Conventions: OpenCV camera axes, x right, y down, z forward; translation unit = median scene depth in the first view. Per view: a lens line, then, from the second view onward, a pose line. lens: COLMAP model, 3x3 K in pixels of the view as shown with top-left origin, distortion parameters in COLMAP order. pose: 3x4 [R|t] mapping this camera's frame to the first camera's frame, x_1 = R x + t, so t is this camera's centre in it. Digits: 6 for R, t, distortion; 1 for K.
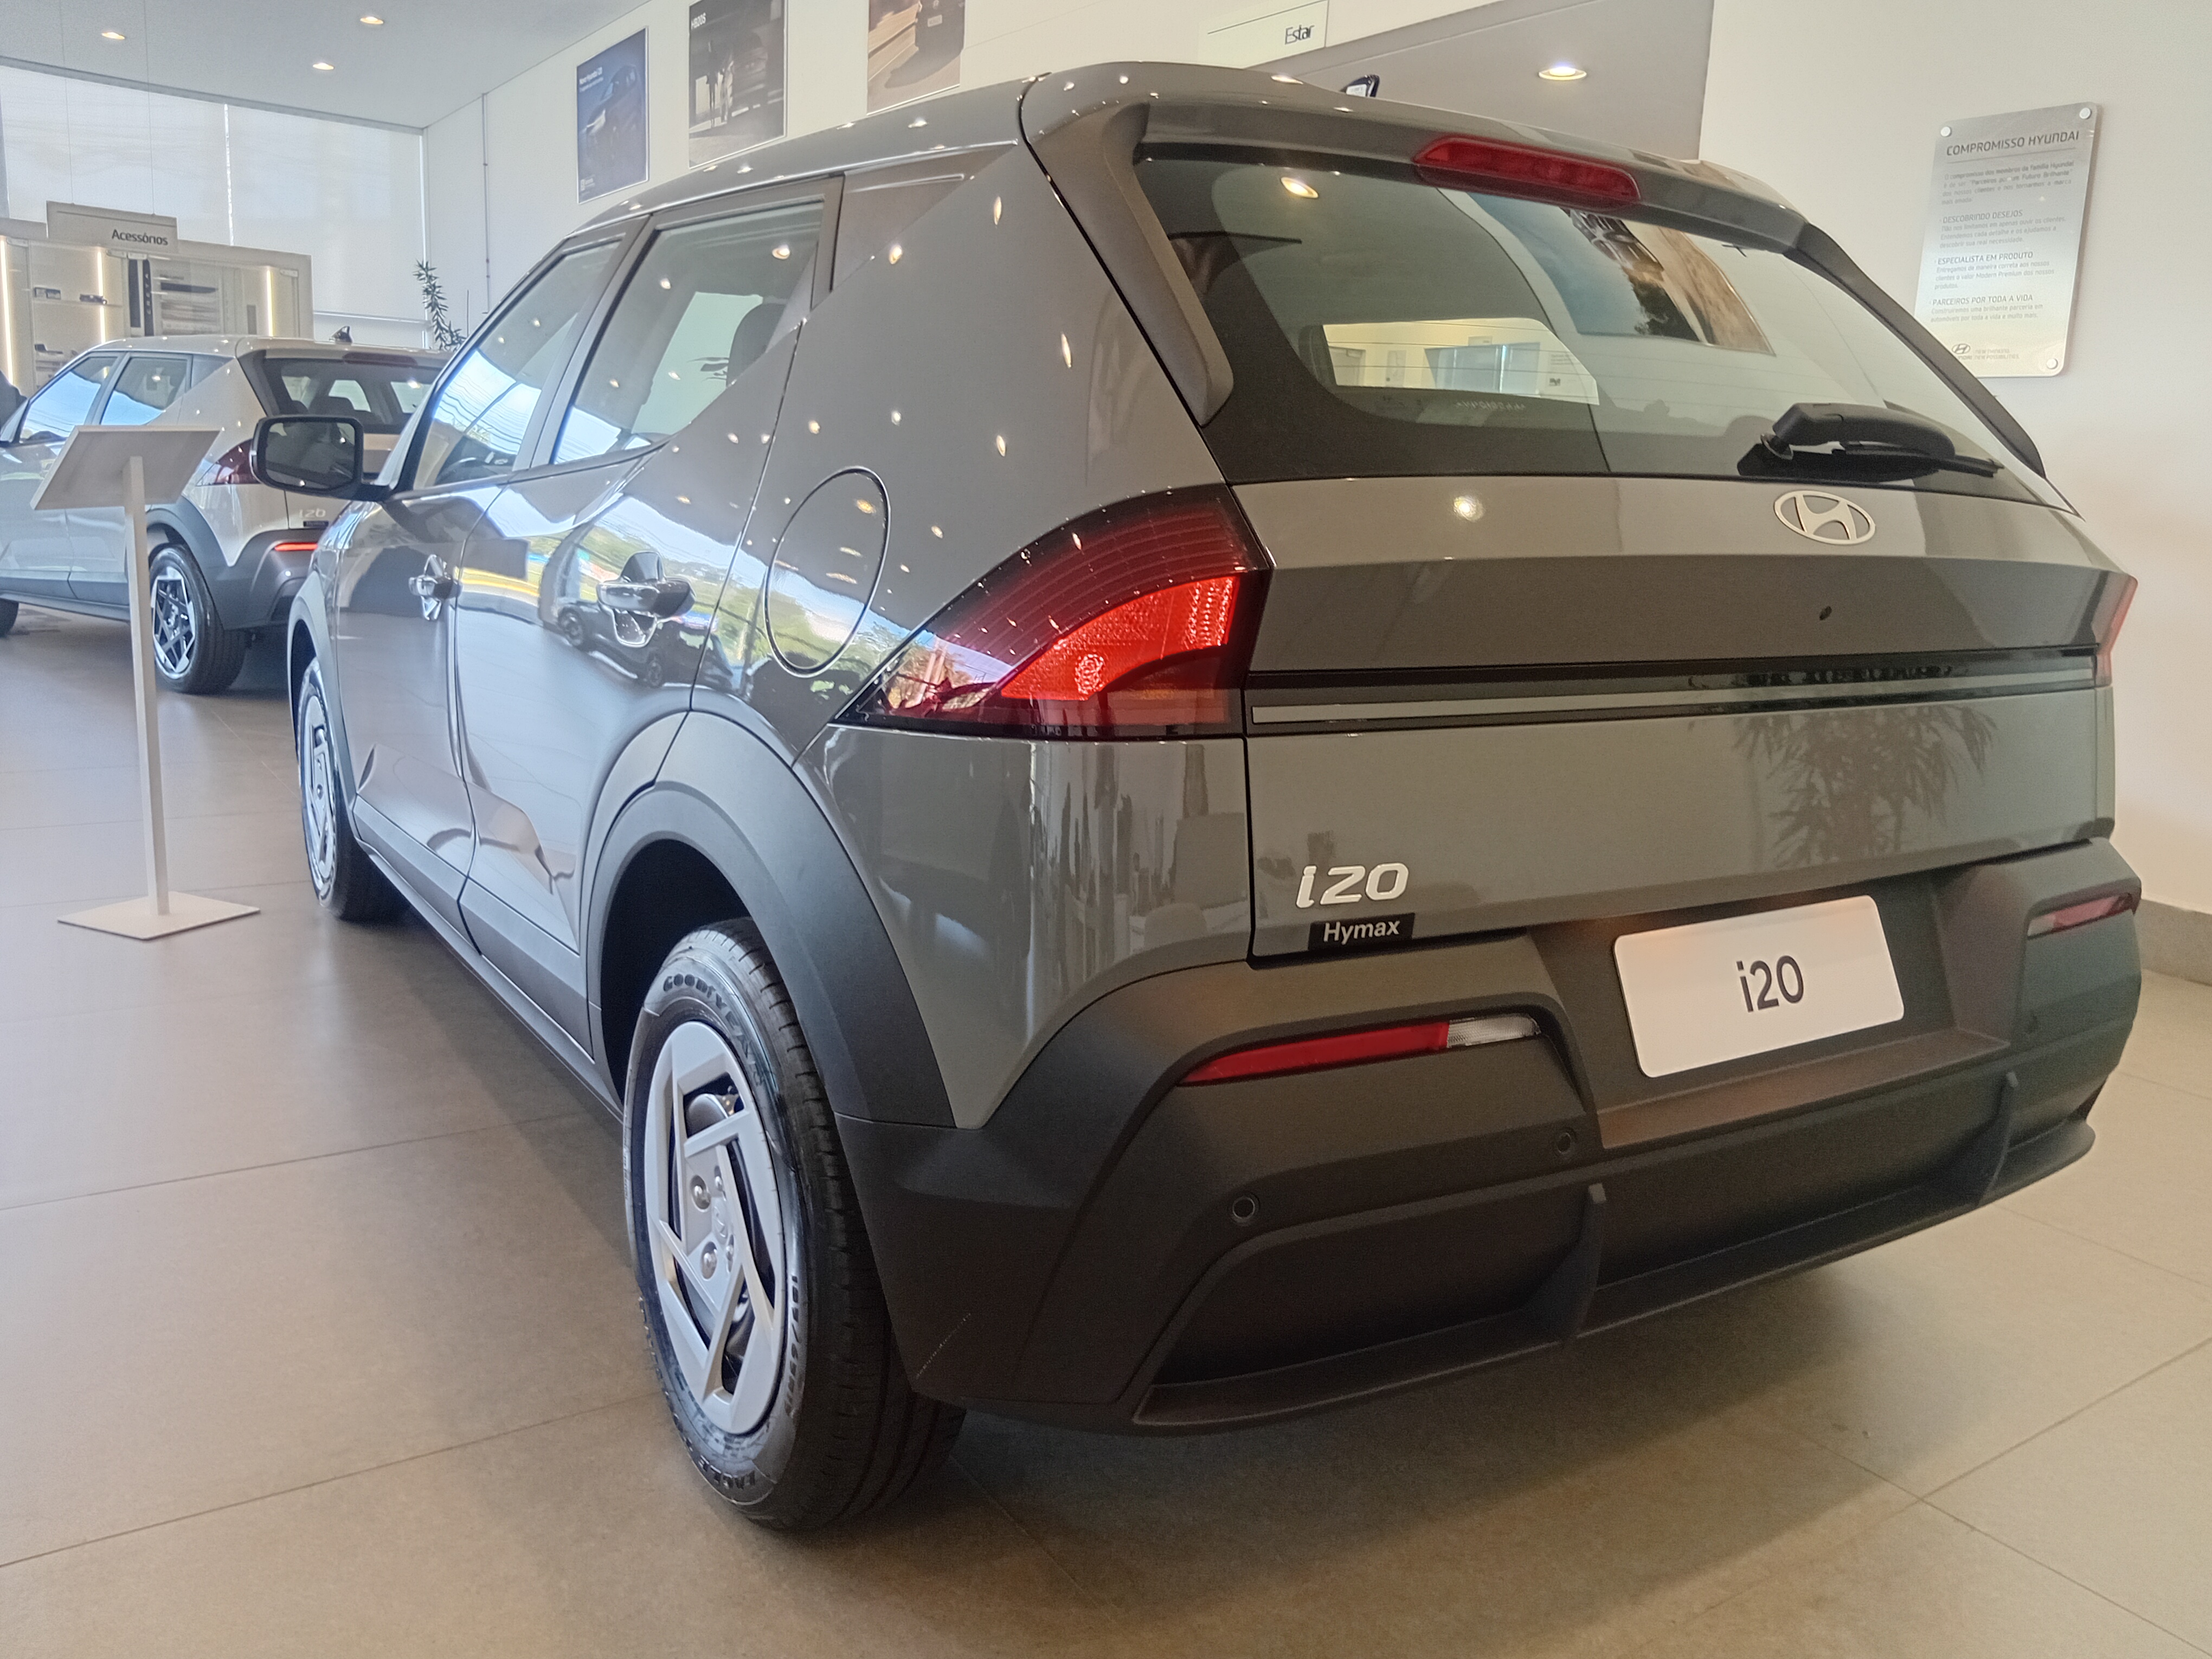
lens RADIAL K [[1805.4, 0, 1067.1], [0, 1805.4, 828.5], [0, 0, 1]] dist [0.028751, -0.075982]
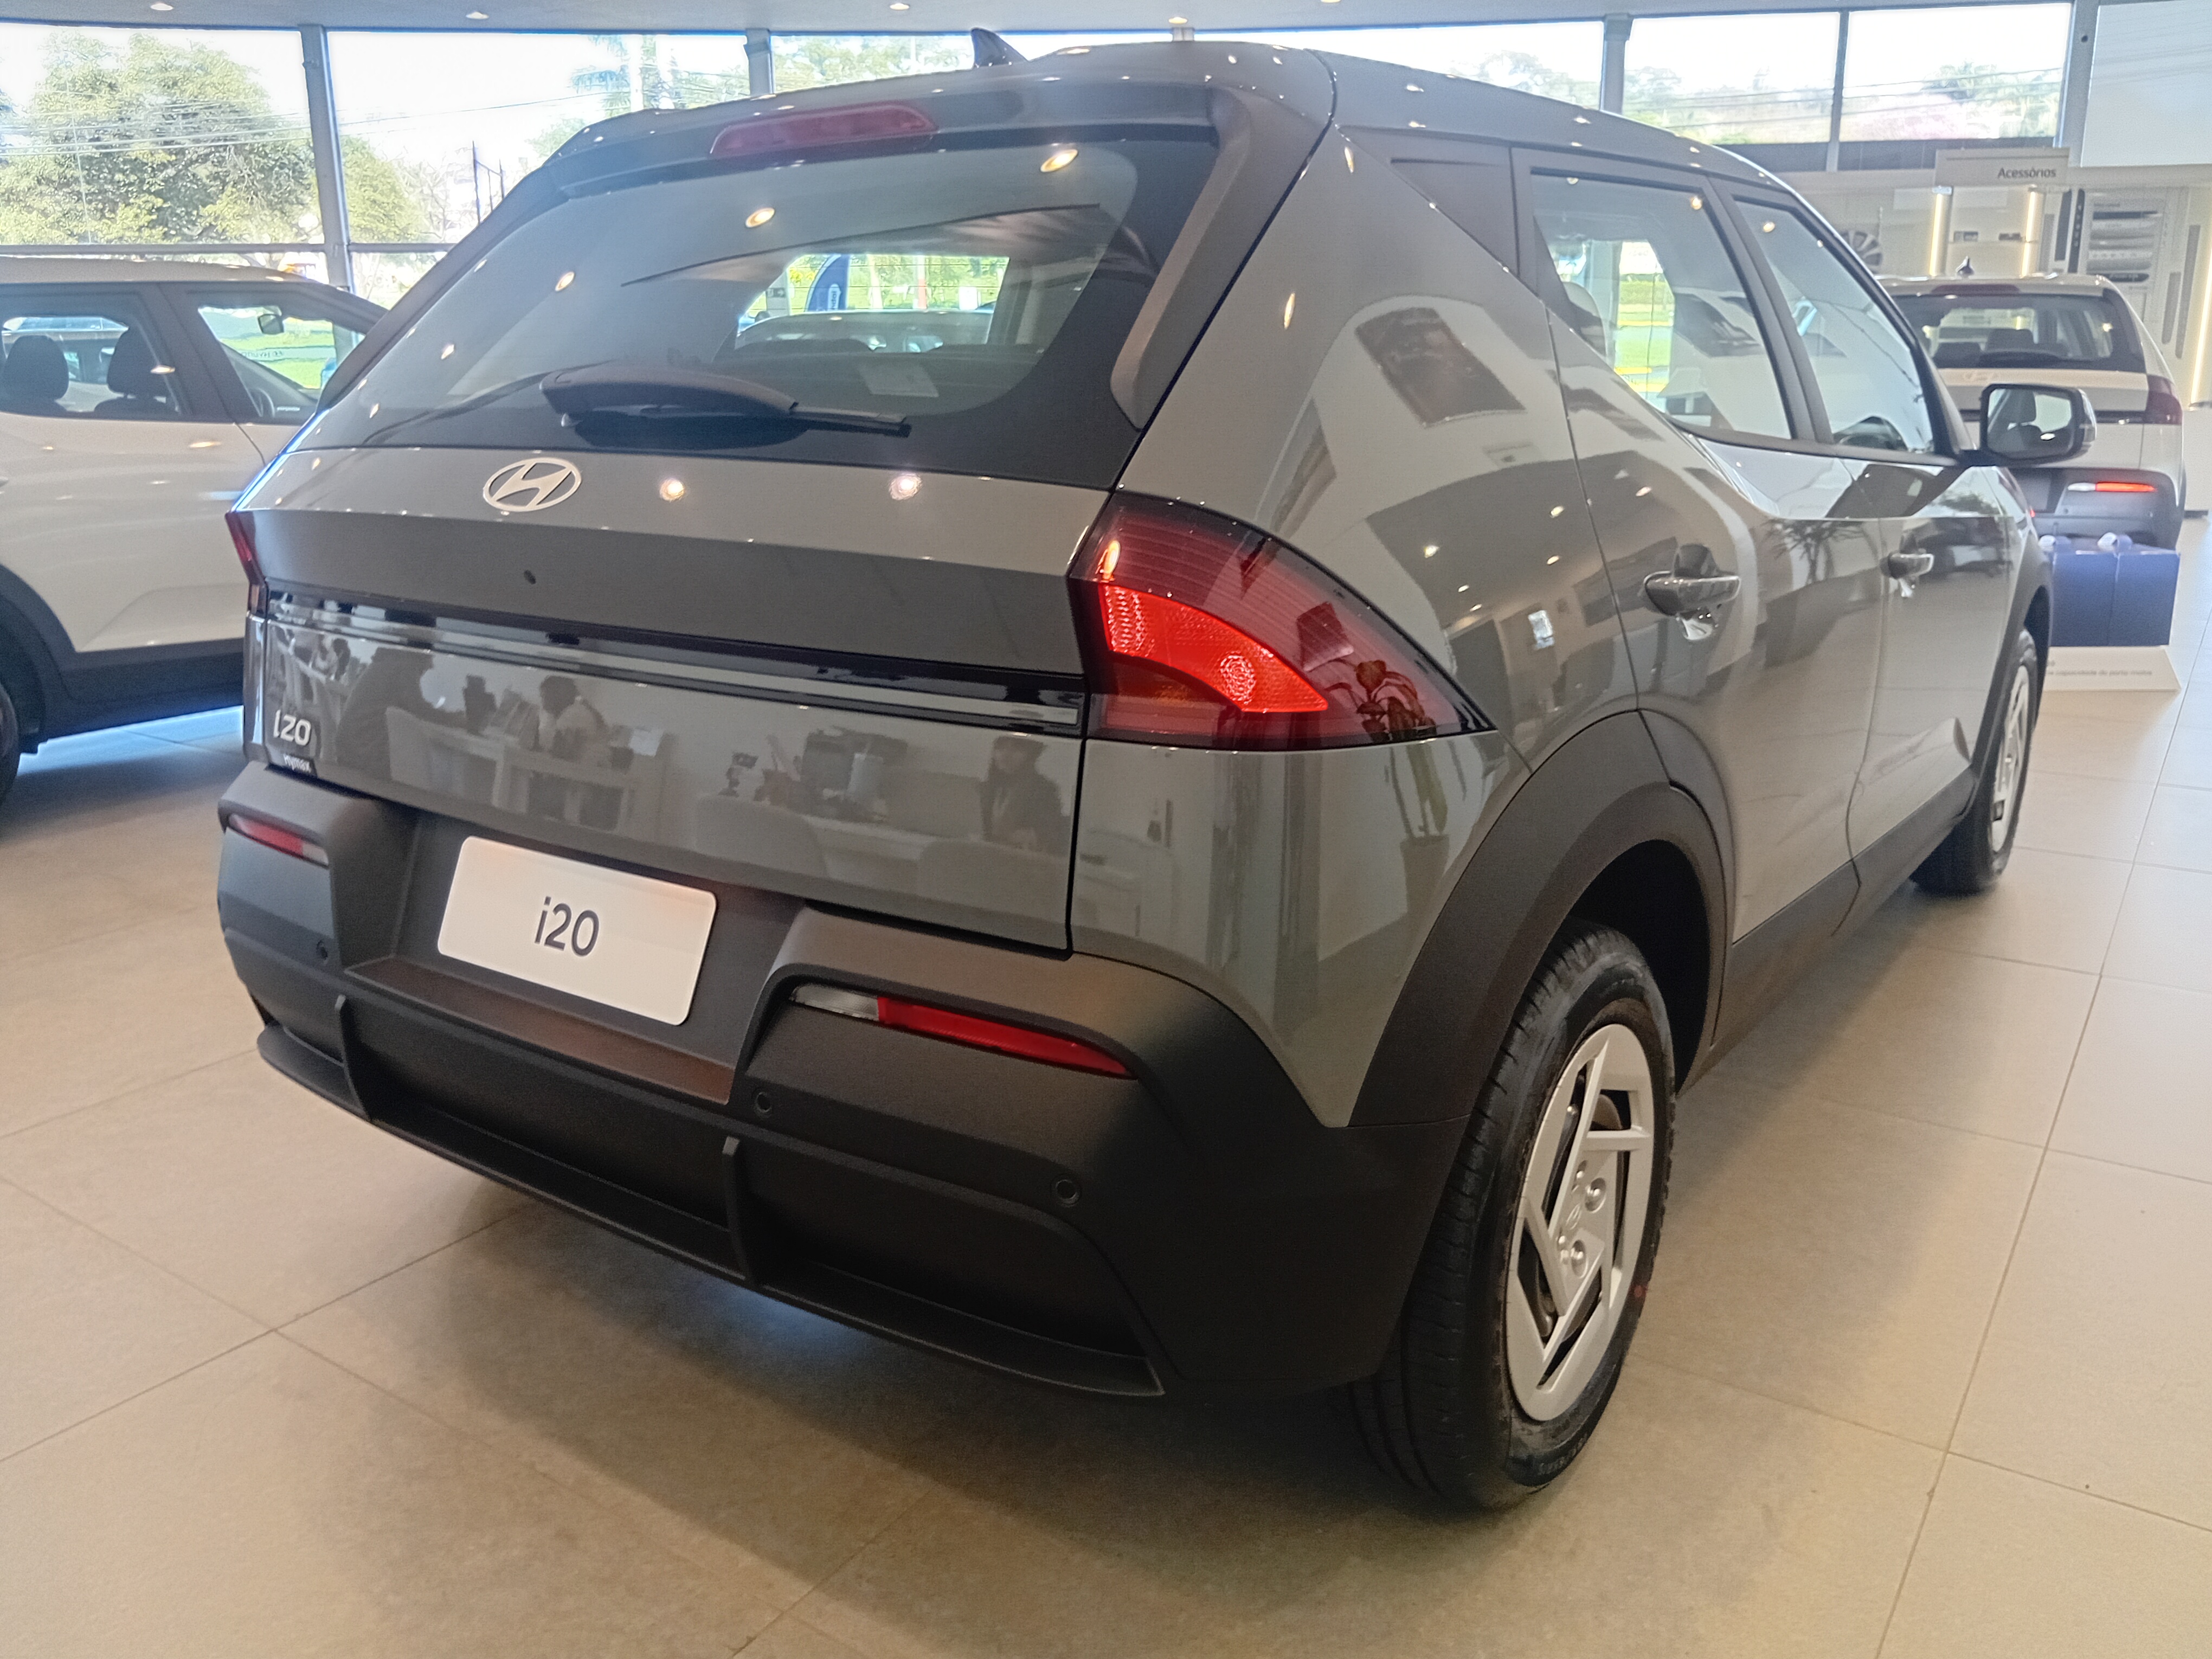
lens RADIAL K [[1805.4, 0, 1067.1], [0, 1805.4, 828.5], [0, 0, 1]] dist [0.028751, -0.075982]
pose [[0.350968, 0.197147, -0.915398, 1.544194], [-0.162571, 0.975568, 0.147775, -0.186108], [0.922167, 0.096952, 0.374444, 0.929993]]
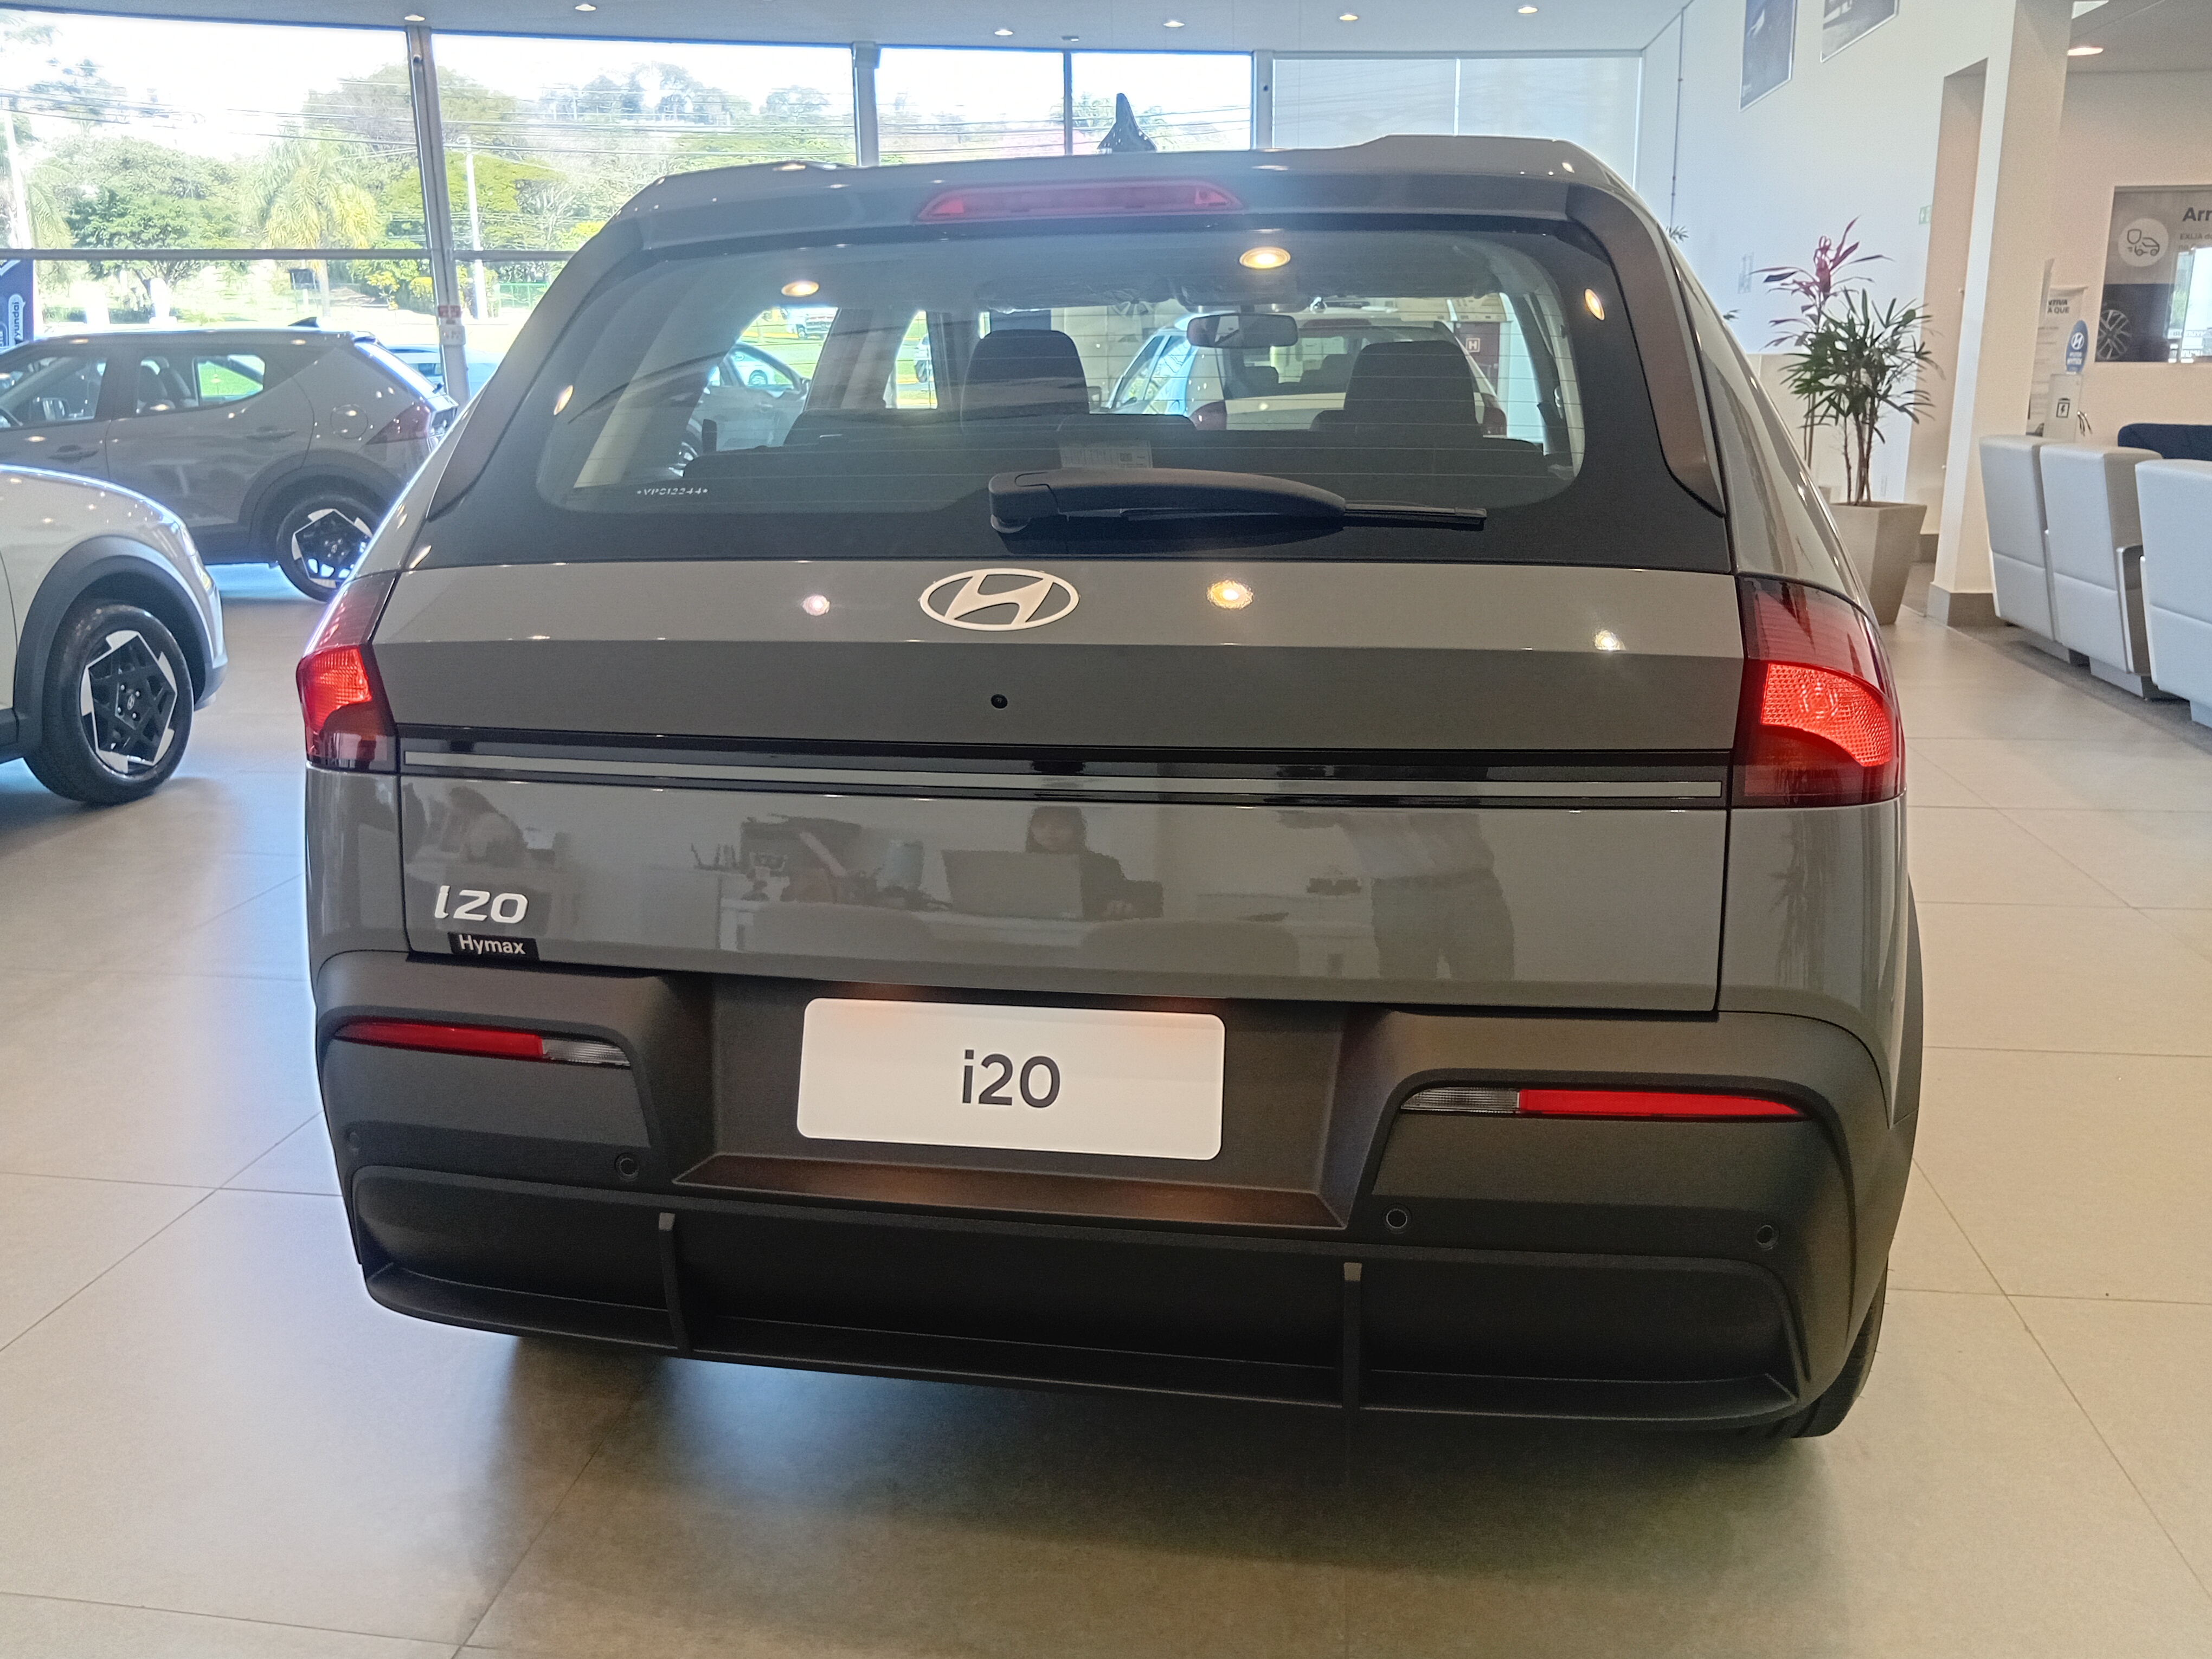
lens RADIAL K [[1805.4, 0, 1067.1], [0, 1805.4, 828.5], [0, 0, 1]] dist [0.028751, -0.075982]
pose [[0.726903, 0.123471, -0.675550, 1.111400], [-0.086542, 0.992332, 0.088248, -0.142440], [0.681266, -0.005684, 0.732014, 0.347022]]
